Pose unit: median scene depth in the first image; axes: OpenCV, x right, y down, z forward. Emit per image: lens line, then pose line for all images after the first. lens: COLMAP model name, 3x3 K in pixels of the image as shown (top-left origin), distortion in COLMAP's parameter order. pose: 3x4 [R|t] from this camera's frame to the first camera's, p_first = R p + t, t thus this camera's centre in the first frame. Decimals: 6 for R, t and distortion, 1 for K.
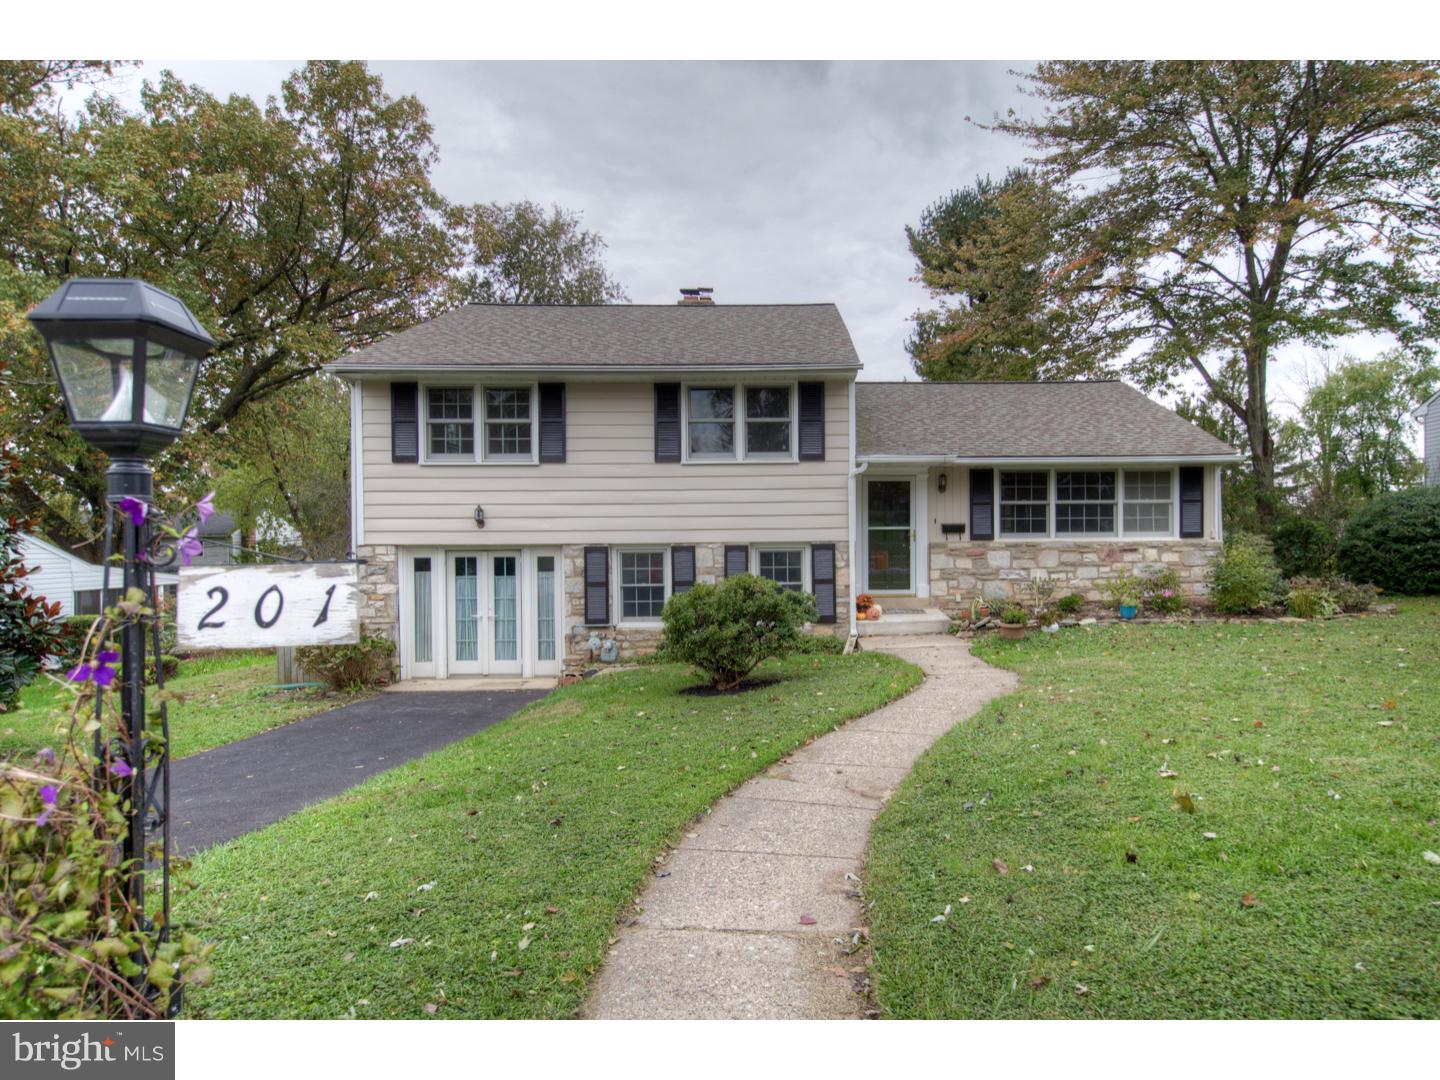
lens RADIAL K [[802.5, 0, 720.2], [0, 802.5, 540.7], [0, 0, 1]] dist [0.006020, 0.001154]
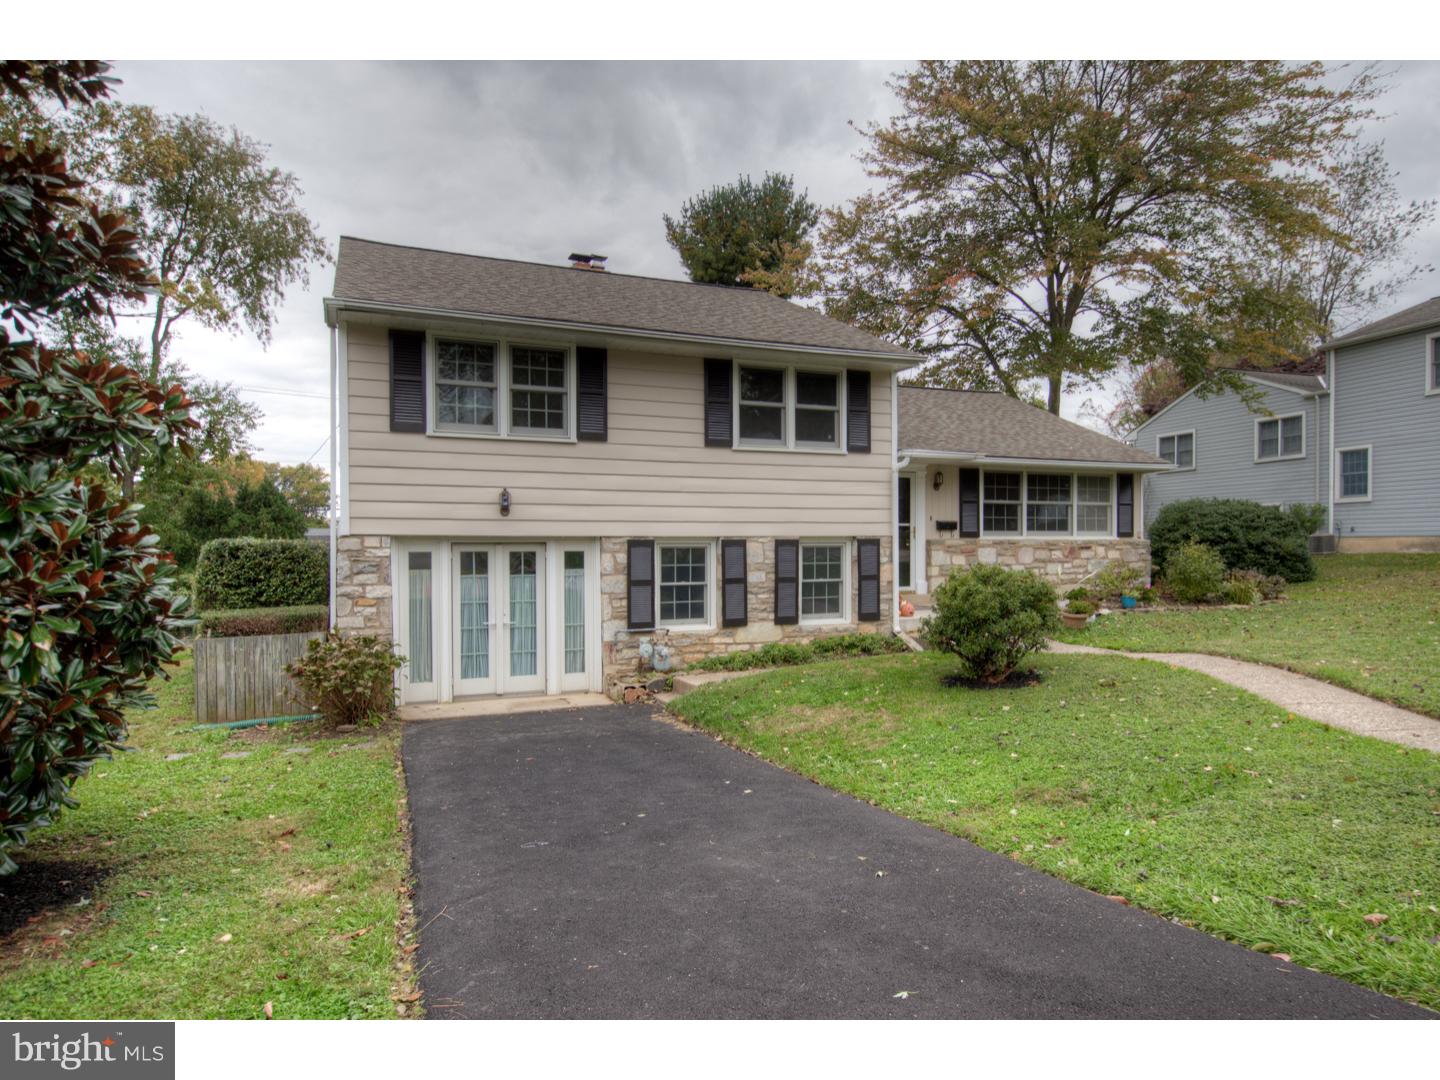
lens RADIAL K [[860.4, 0, 720.3], [0, 860.4, 541.6], [0, 0, 1]] dist [-0.000595, 0.001687]
pose [[0.931726, 0.007816, 0.363078, -0.409647], [-0.006761, 0.999968, -0.004175, 0.012503], [-0.363099, 0.001436, 0.931749, 0.095846]]
